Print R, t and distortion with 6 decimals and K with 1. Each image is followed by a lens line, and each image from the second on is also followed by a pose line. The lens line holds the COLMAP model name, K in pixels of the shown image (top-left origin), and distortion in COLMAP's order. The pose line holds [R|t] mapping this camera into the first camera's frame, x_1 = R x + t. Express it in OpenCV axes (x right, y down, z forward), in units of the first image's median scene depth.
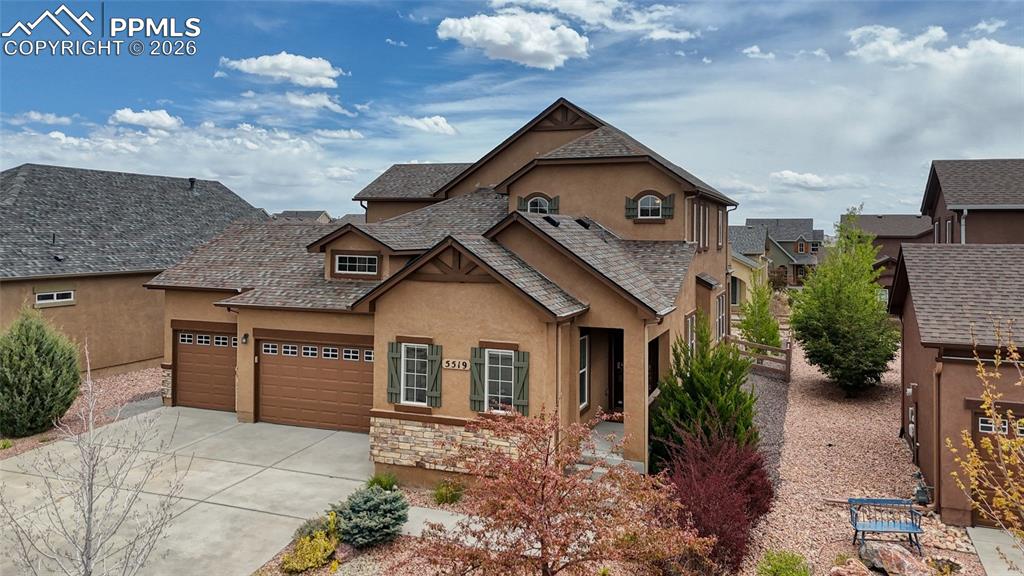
lens RADIAL K [[756.5, 0, 512.0], [0, 756.5, 206.4], [0, 0, 1]] dist [-0.000317, -0.001316]
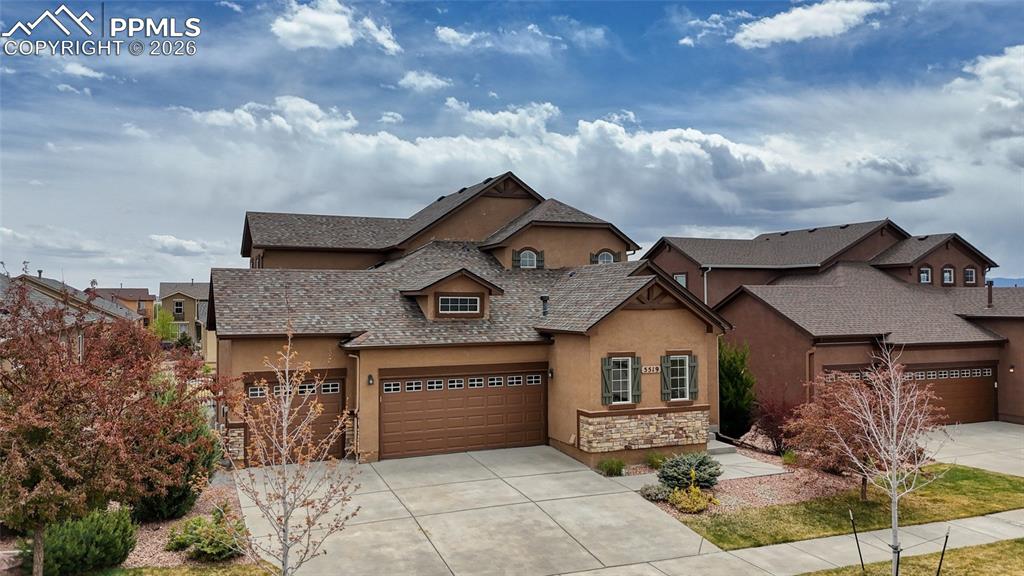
lens RADIAL K [[747.5, 0, 512.0], [0, 747.5, 288.0], [0, 0, 1]] dist [0.079693, -0.090207]
pose [[0.723930, 0.000898, 0.689873, -1.159955], [-0.015785, 0.999759, 0.015263, 0.043092], [-0.689693, -0.021938, 0.723769, 0.186271]]
